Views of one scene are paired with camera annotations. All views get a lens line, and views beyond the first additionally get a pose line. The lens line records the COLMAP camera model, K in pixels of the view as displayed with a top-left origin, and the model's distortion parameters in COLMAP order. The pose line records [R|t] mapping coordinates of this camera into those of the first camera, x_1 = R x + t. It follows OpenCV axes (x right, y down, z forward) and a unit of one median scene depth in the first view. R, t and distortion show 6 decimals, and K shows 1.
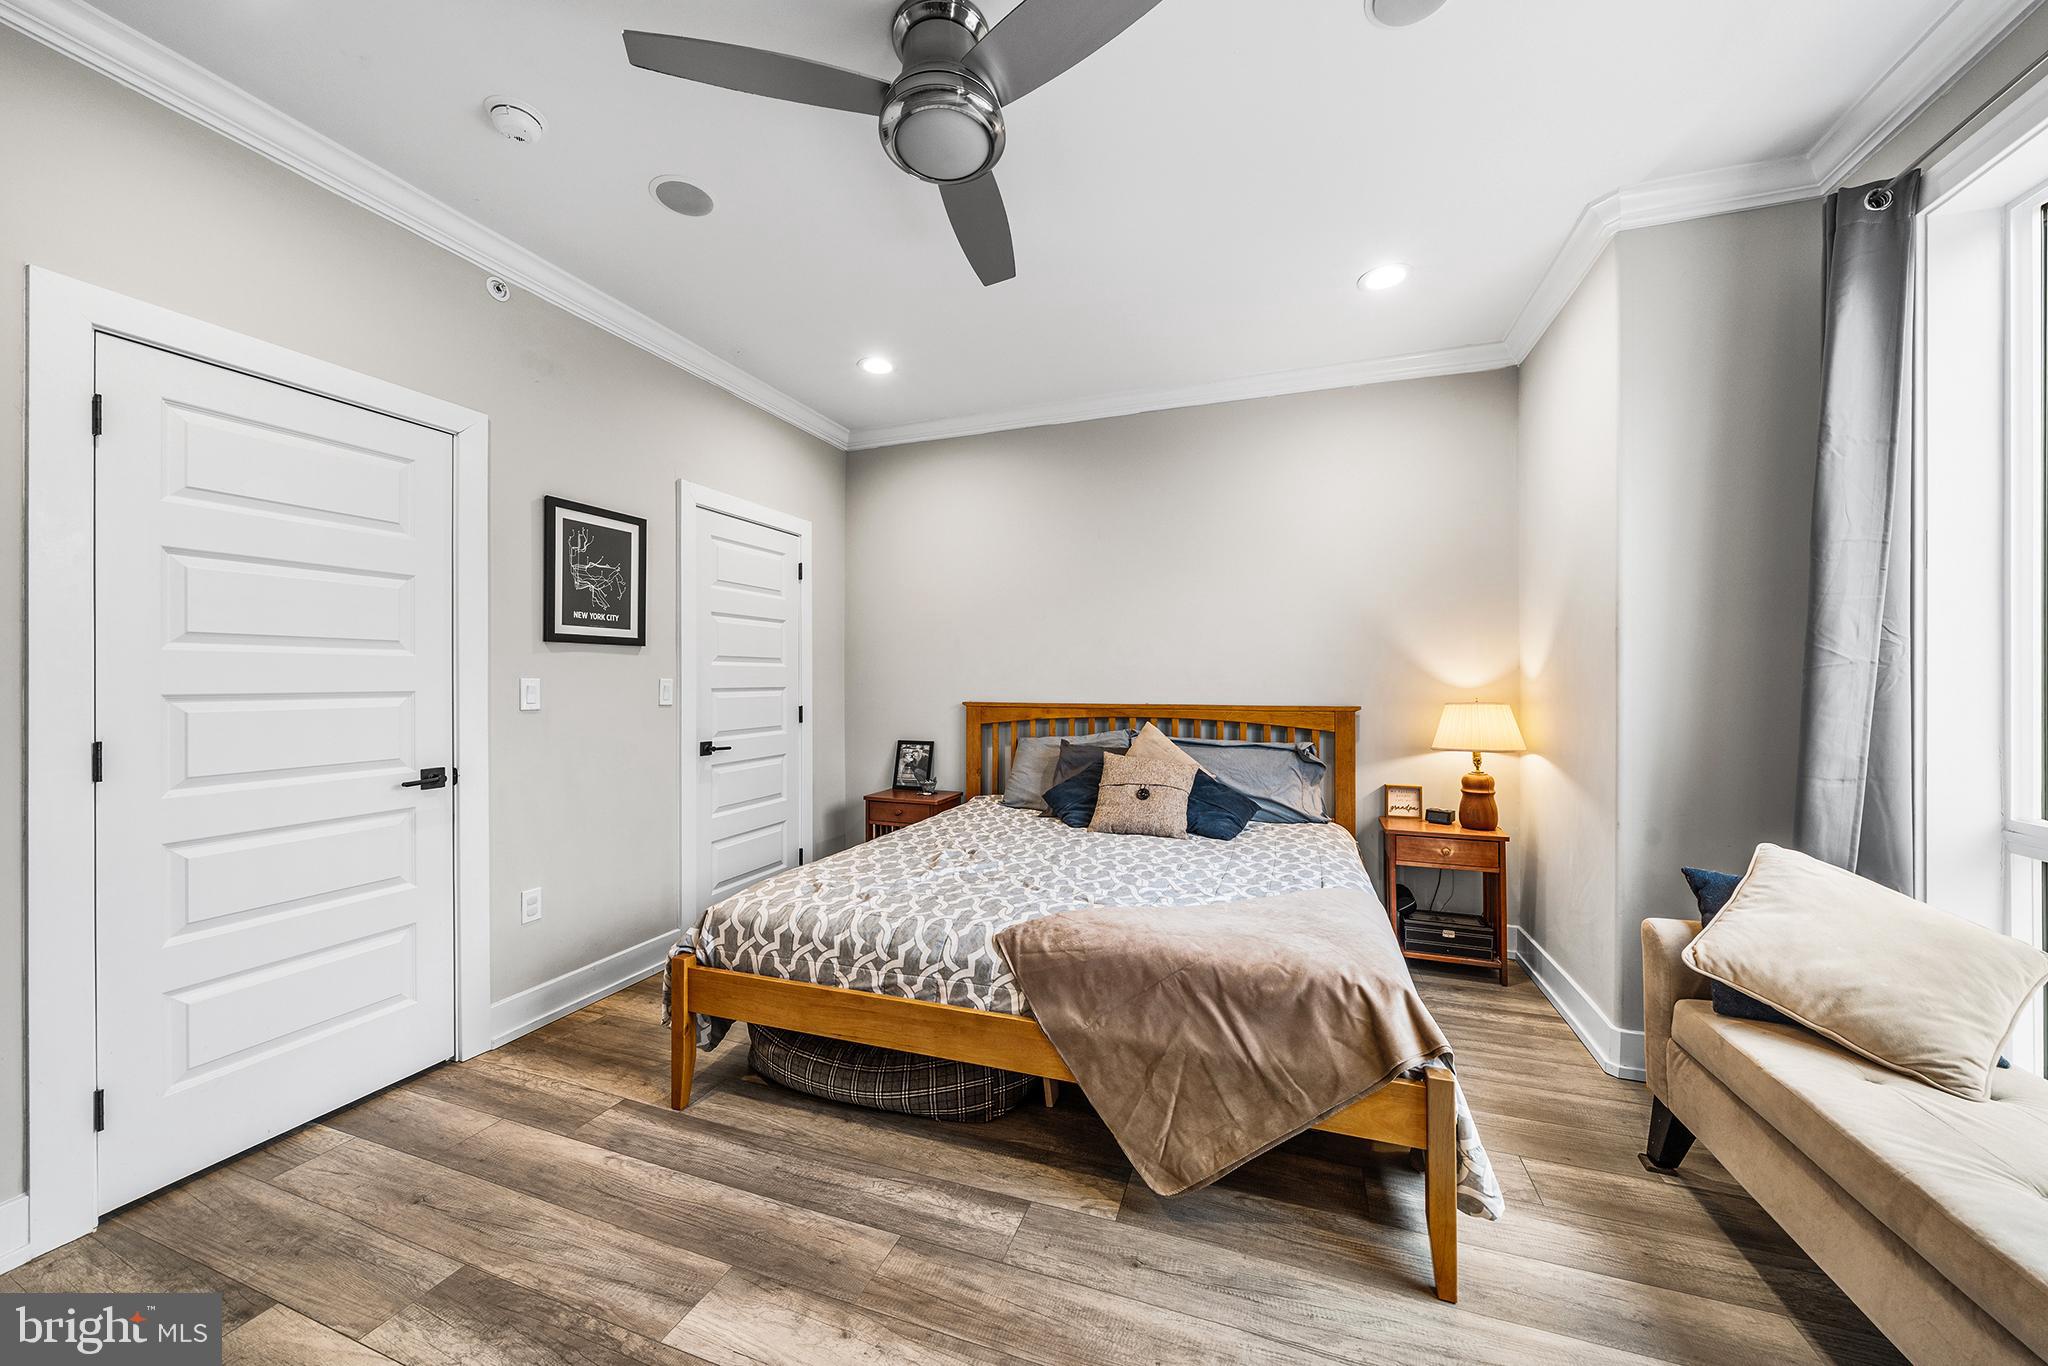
lens RADIAL K [[735.6, 0, 1022.3], [0, 735.6, 683.3], [0, 0, 1]] dist [-0.001704, -0.000135]
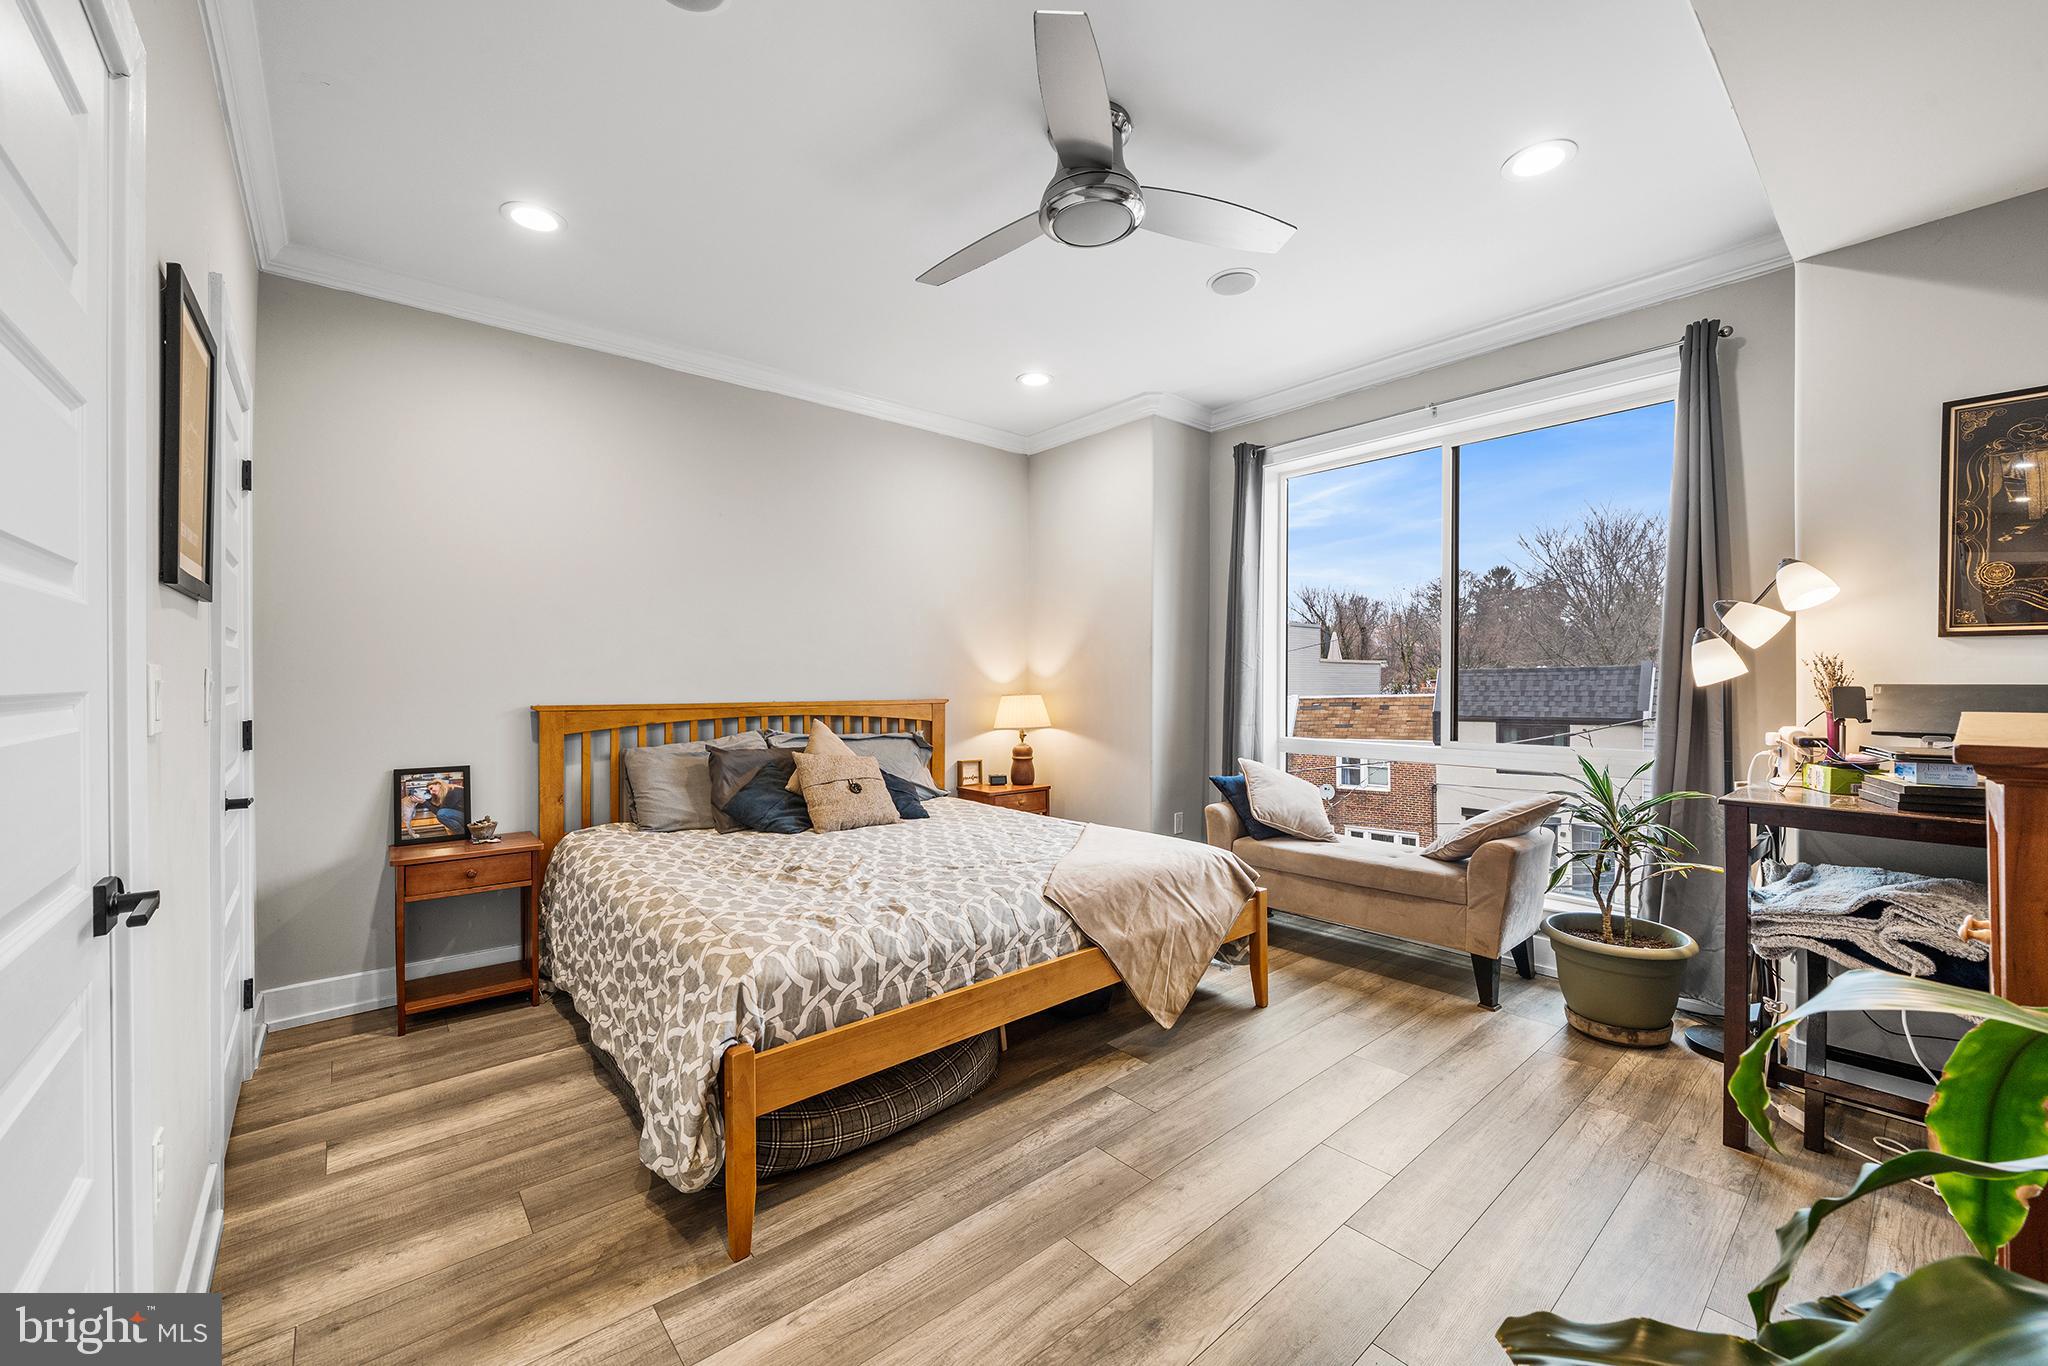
lens RADIAL K [[816.7, 0, 1026.4], [0, 816.7, 687.7], [0, 0, 1]] dist [-0.000616, 0.000102]
pose [[0.478719, -0.007263, 0.877938, -1.059182], [0.001881, 0.999972, 0.007247, 0.005298], [-0.877966, -0.001817, 0.478720, 0.367734]]
